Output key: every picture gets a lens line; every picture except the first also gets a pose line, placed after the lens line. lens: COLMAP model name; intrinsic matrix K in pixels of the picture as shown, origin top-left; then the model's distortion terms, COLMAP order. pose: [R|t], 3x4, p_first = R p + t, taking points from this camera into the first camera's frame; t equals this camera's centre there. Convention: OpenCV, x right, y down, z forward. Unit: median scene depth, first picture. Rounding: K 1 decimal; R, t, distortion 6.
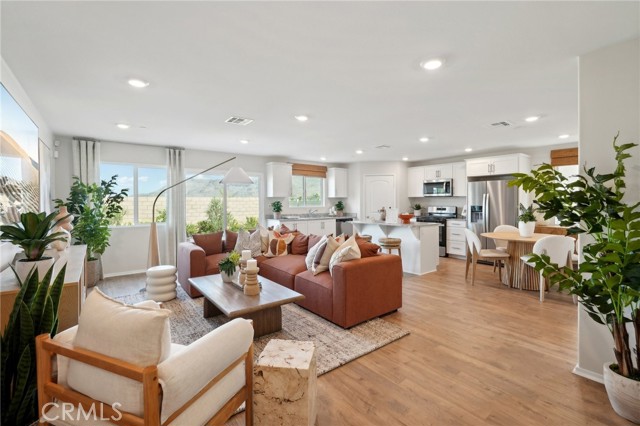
lens RADIAL K [[285.7, 0, 322.2], [0, 285.7, 206.7], [0, 0, 1]] dist [-0.015824, 0.000030]
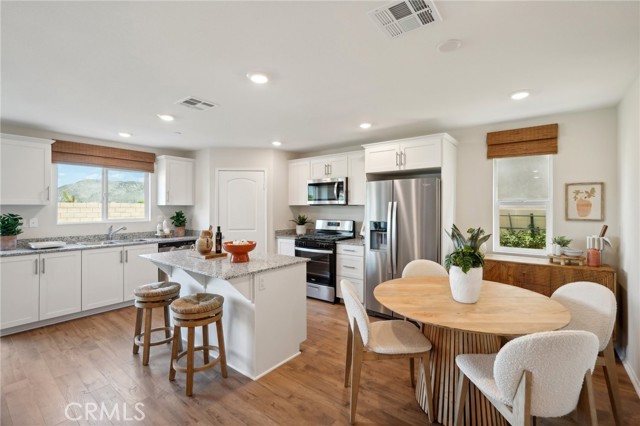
lens RADIAL K [[285.7, 0, 322.2], [0, 285.7, 206.7], [0, 0, 1]] dist [-0.015824, 0.000030]
pose [[0.974222, 0.004032, 0.225554, 0.260147], [0.001090, 0.999744, -0.022583, -0.017644], [-0.225588, 0.022247, 0.973969, 0.395523]]
